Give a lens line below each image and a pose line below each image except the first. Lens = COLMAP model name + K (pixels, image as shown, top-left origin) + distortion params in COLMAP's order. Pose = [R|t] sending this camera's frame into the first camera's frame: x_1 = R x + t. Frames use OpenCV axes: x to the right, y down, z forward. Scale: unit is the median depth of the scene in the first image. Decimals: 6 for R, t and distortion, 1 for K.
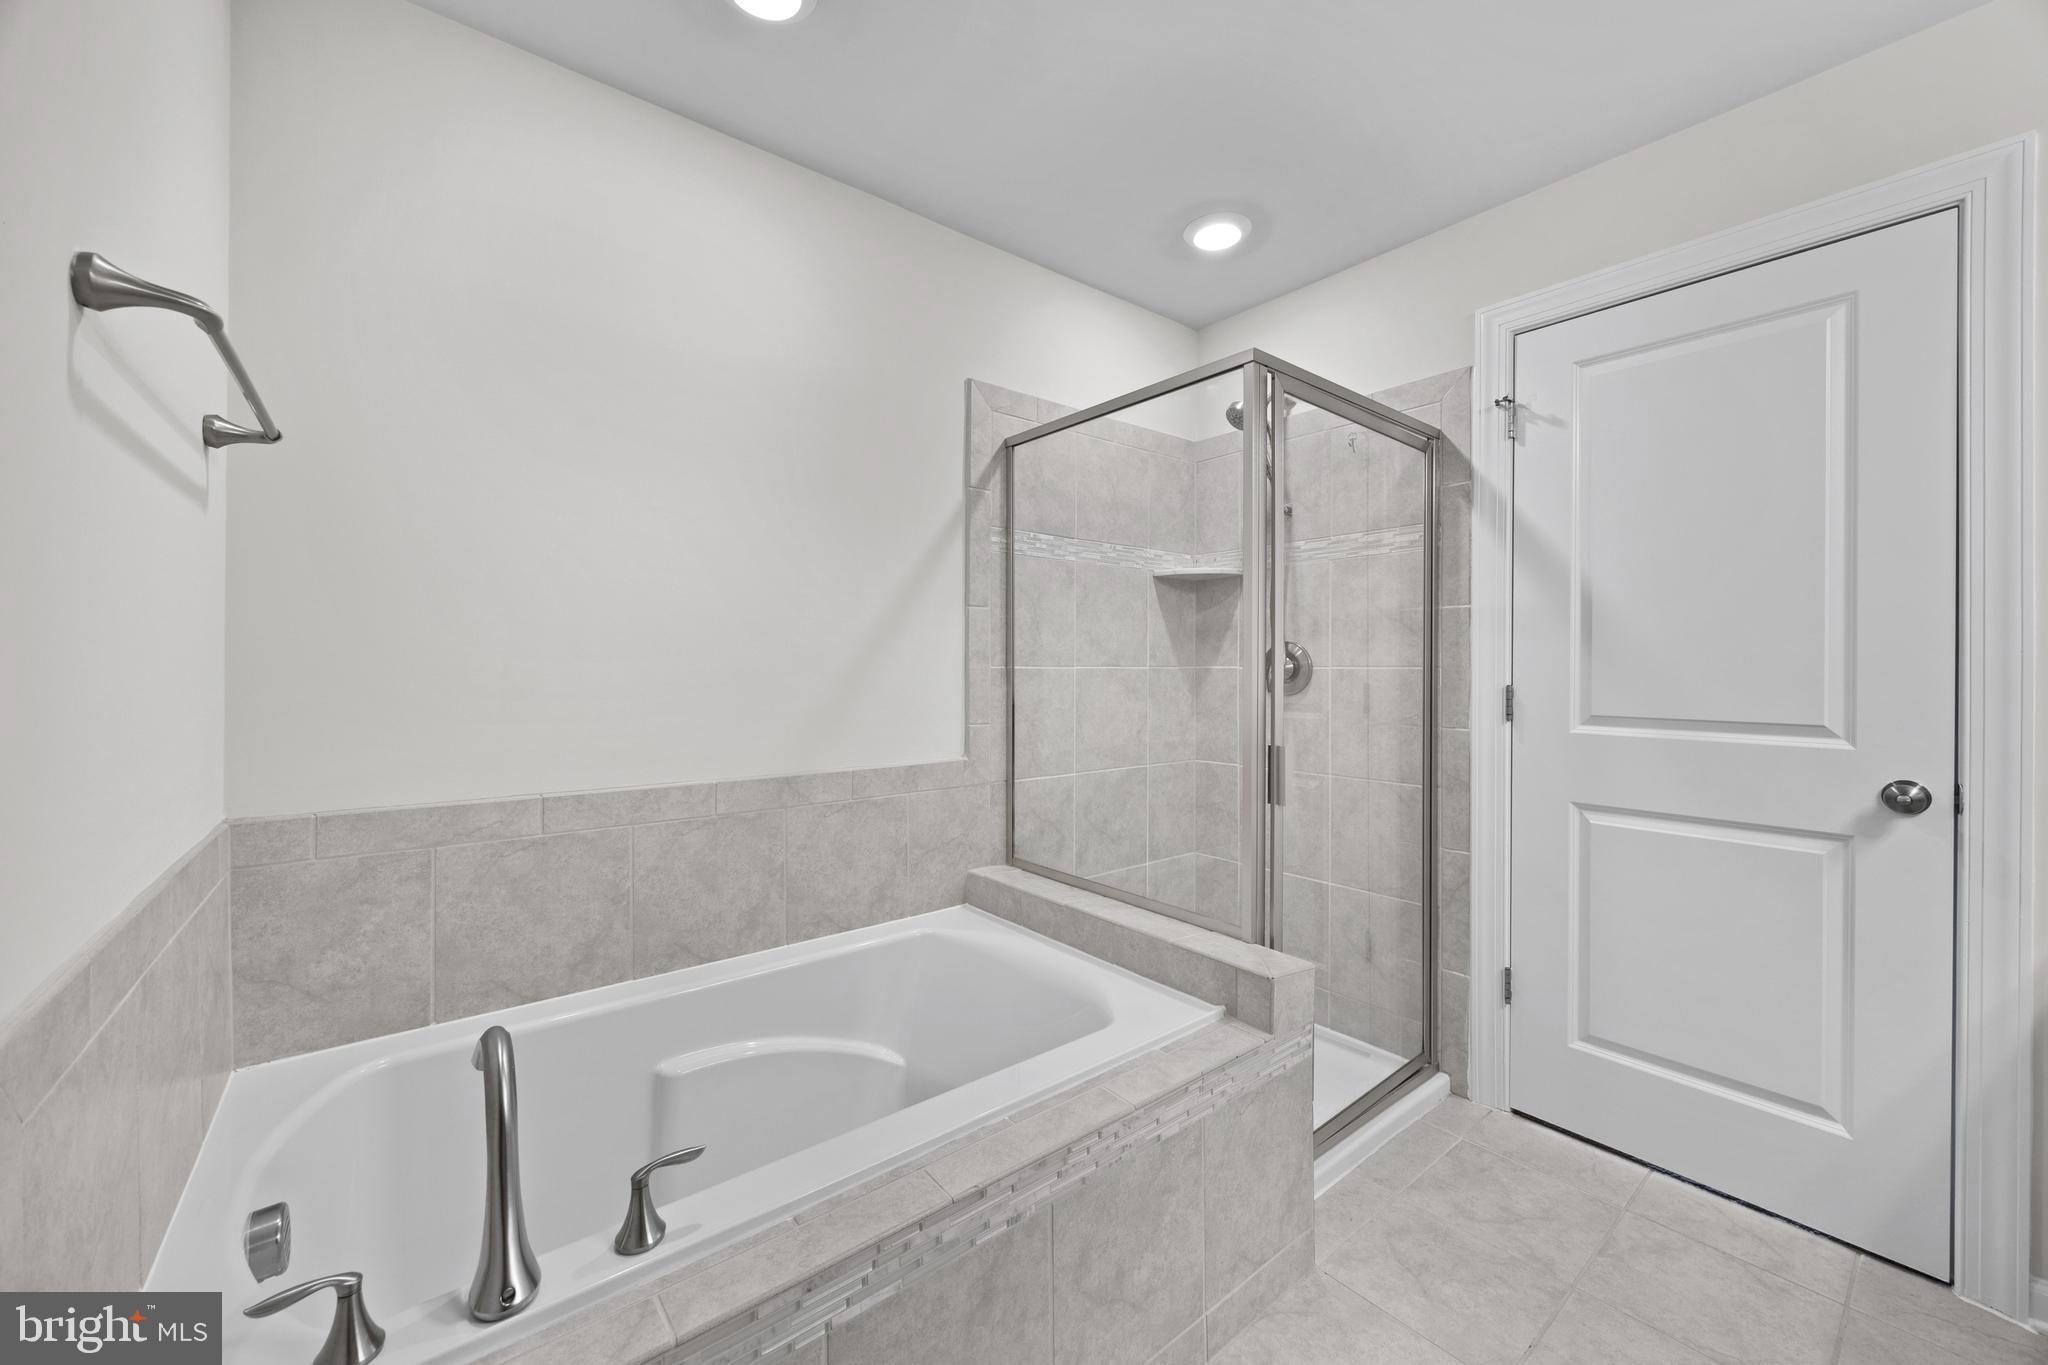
lens RADIAL K [[788.2, 0, 977.9], [0, 788.2, 683.3], [0, 0, 1]] dist [0.003536, 0.000534]
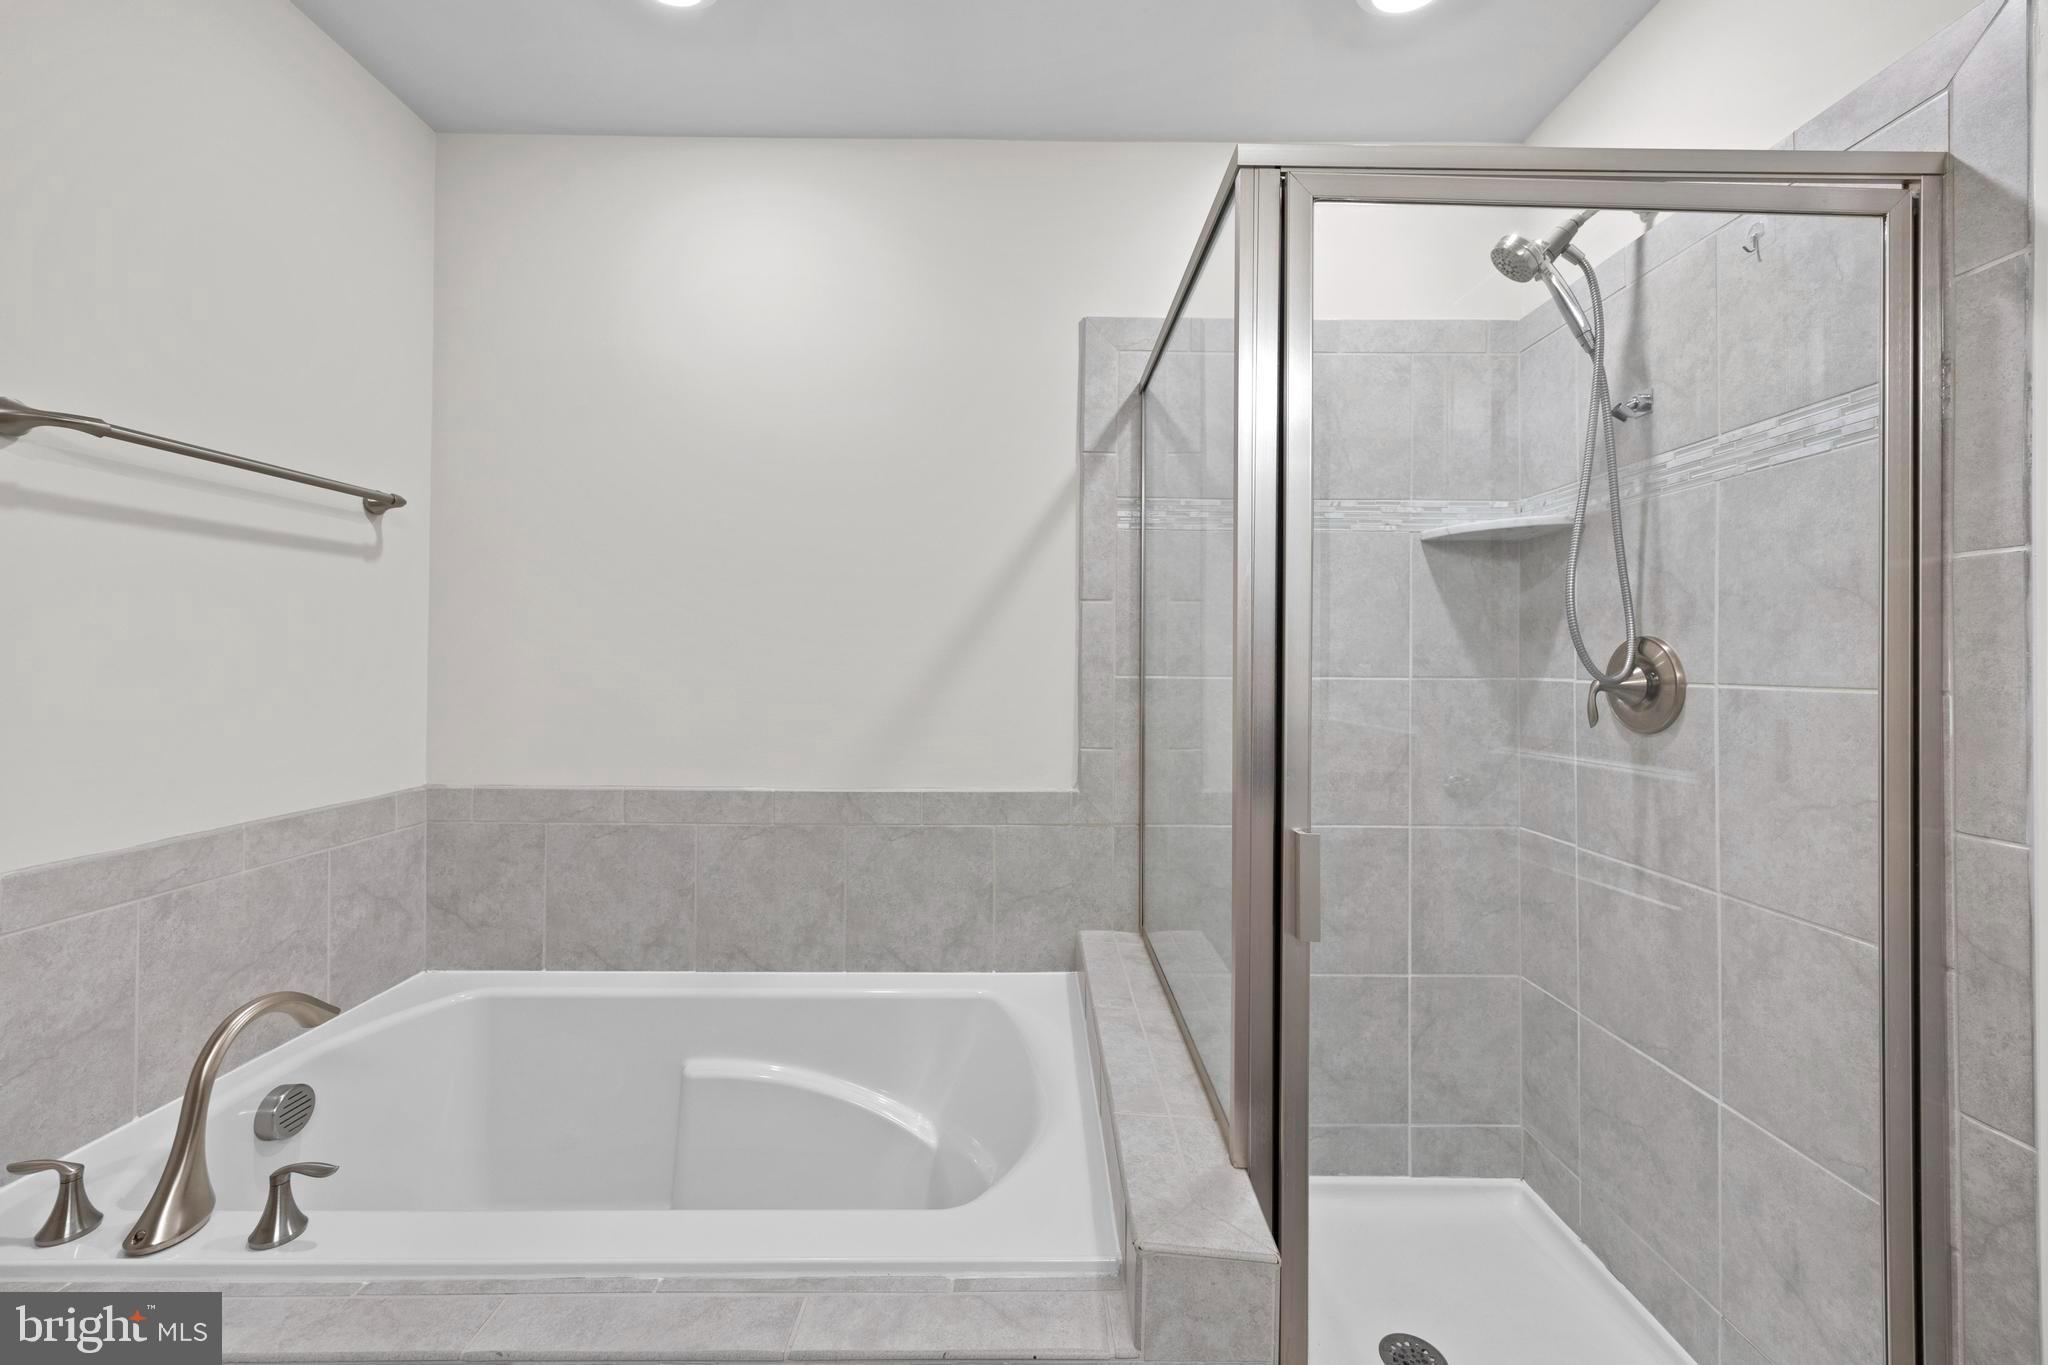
lens RADIAL K [[788.2, 0, 1028.1], [0, 788.2, 665.6], [0, 0, 1]] dist [0.003536, 0.000534]
pose [[0.795296, 0.006433, -0.606188, 0.453609], [-0.016545, 0.999802, -0.011097, -0.022982], [0.605996, 0.018854, 0.795244, 0.347775]]
